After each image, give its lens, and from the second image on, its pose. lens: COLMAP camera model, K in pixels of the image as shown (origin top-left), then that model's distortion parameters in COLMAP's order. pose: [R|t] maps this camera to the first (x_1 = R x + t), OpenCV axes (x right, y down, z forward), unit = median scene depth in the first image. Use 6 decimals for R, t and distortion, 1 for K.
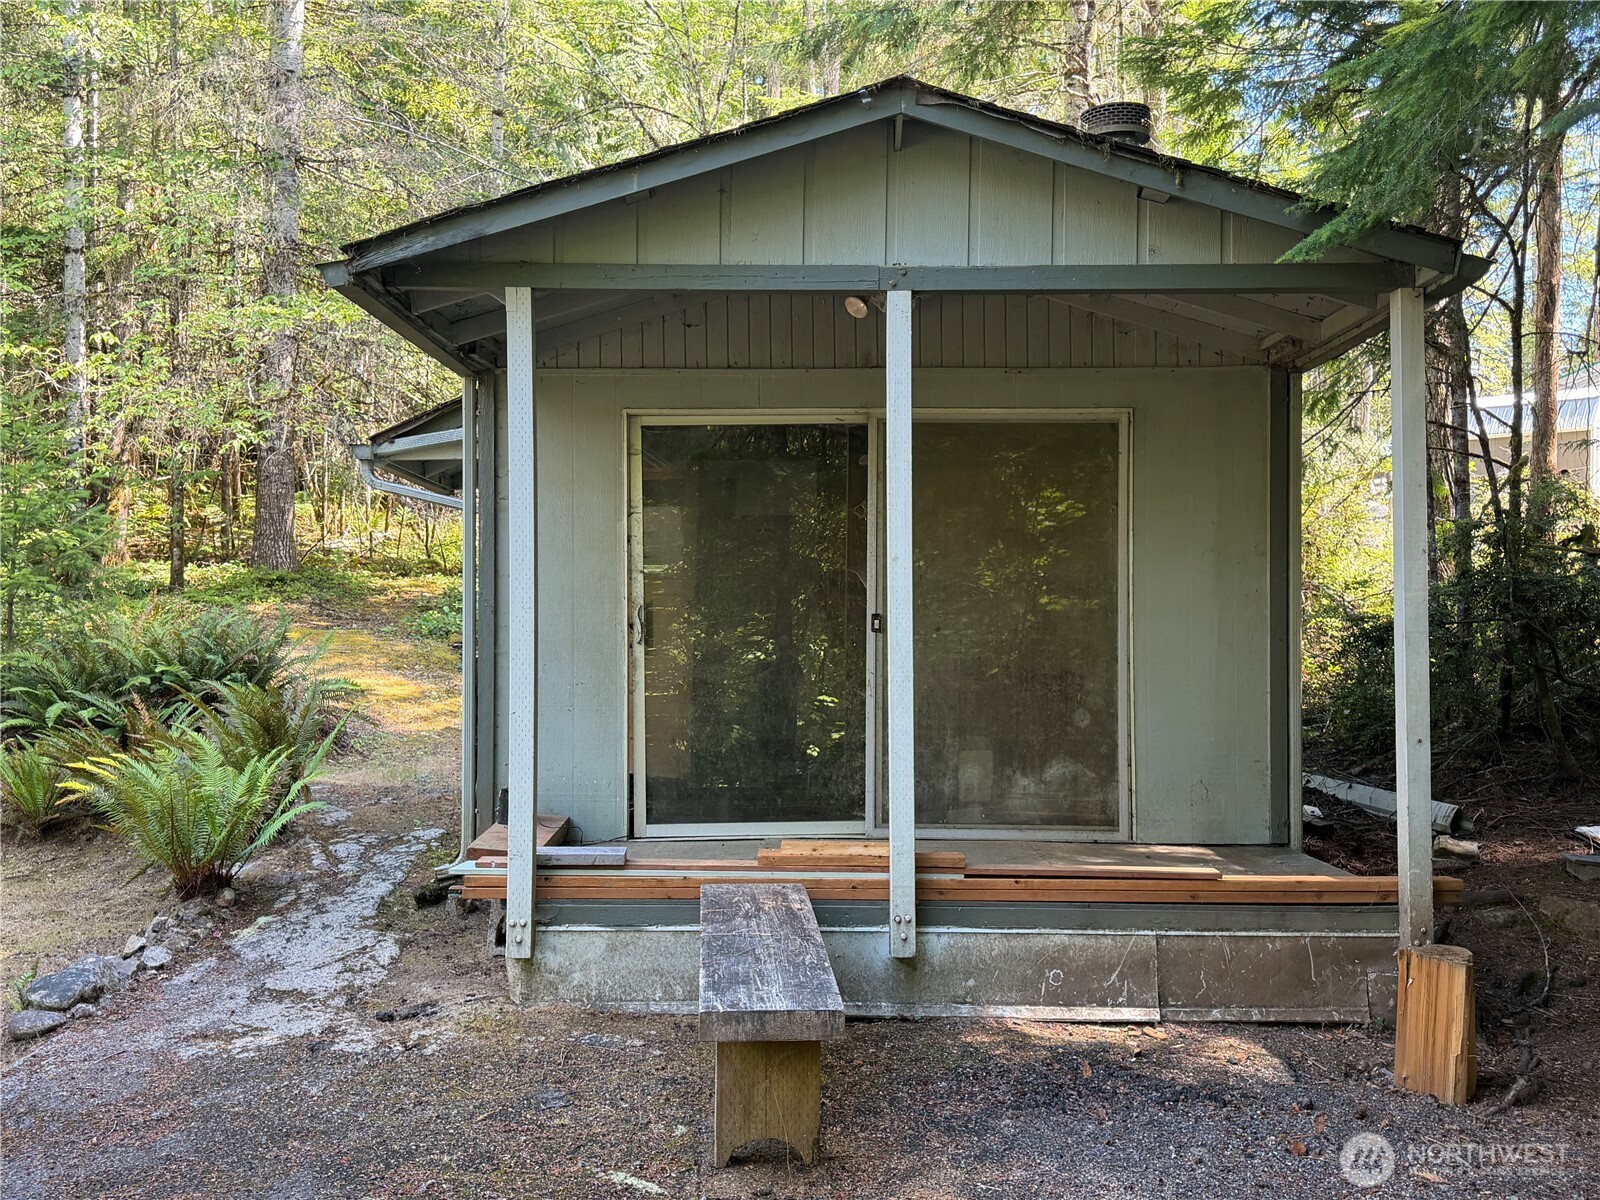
lens RADIAL K [[1502.2, 0, 782.6], [0, 1502.2, 593.3], [0, 0, 1]] dist [0.101330, -0.192795]
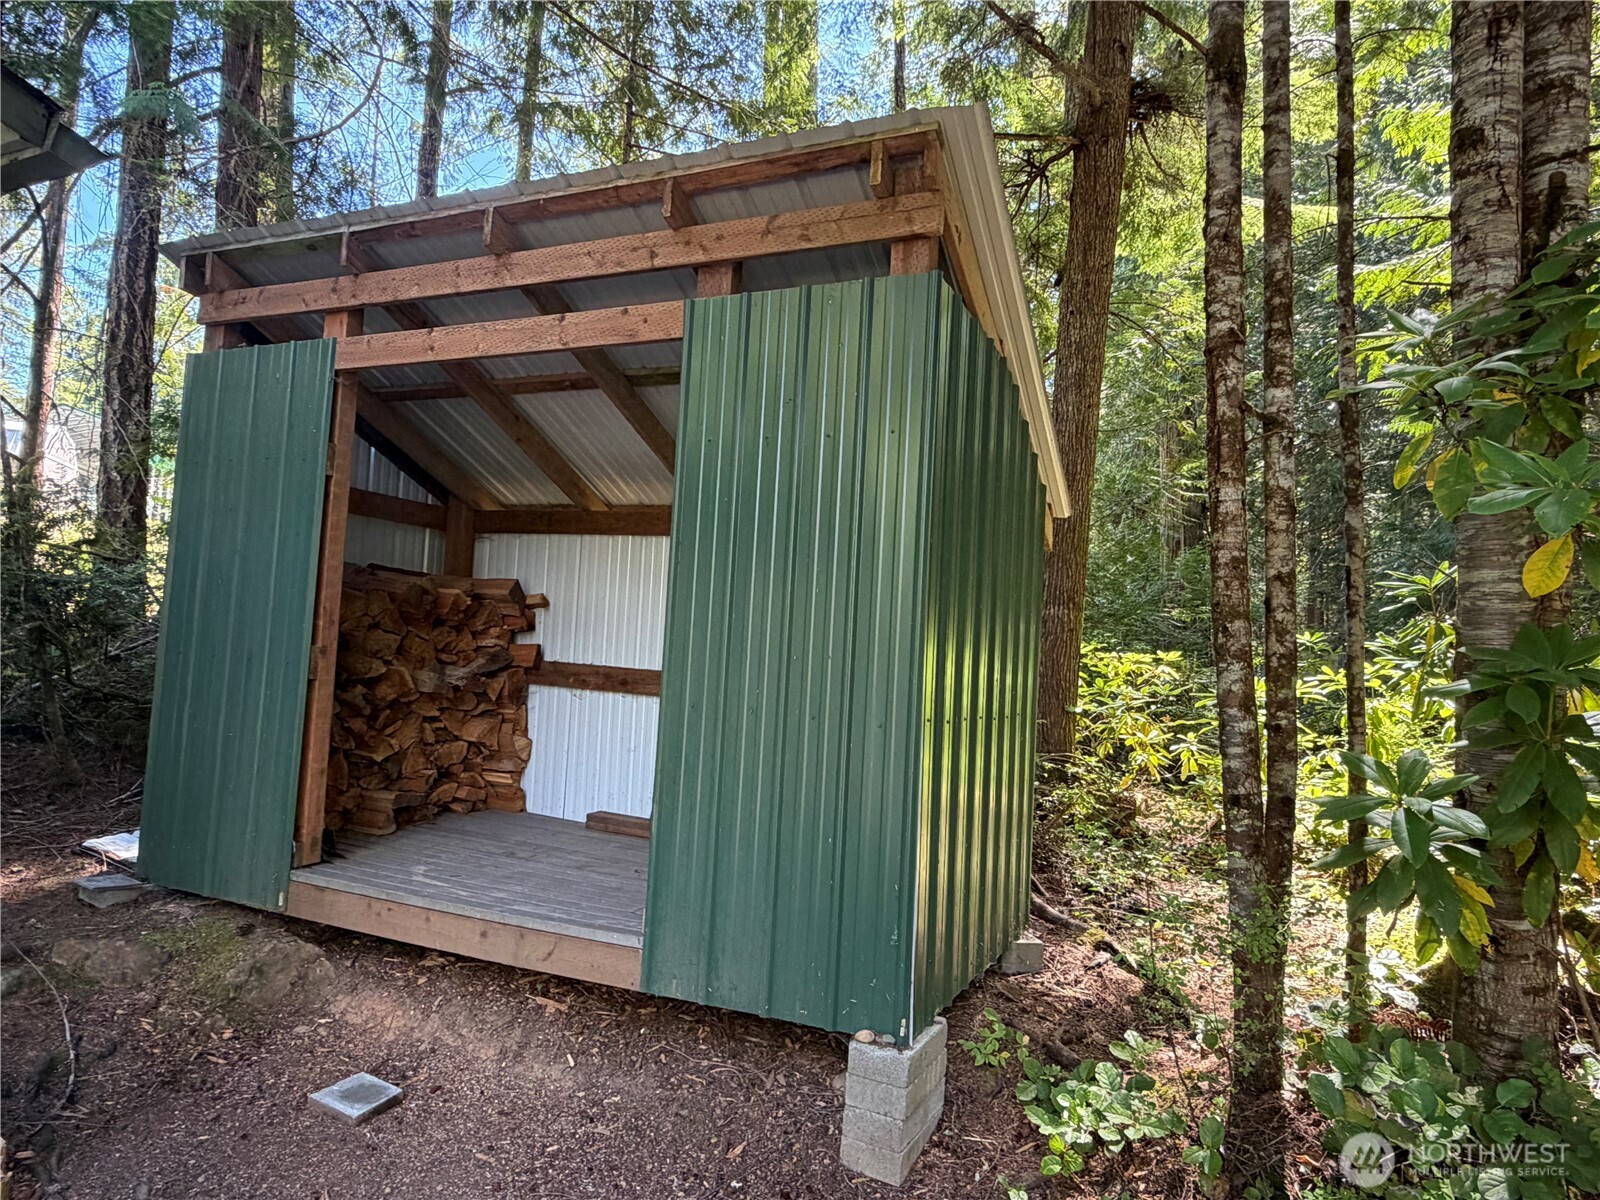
lens RADIAL K [[990.2, 0, 791.7], [0, 990.2, 603.4], [0, 0, 1]] dist [-0.003626, 0.001578]
pose [[0.393943, 0.052355, 0.917642, 0.121726], [-0.063903, 0.997521, -0.029478, -0.005310], [-0.916911, -0.047028, 0.396312, 0.360590]]
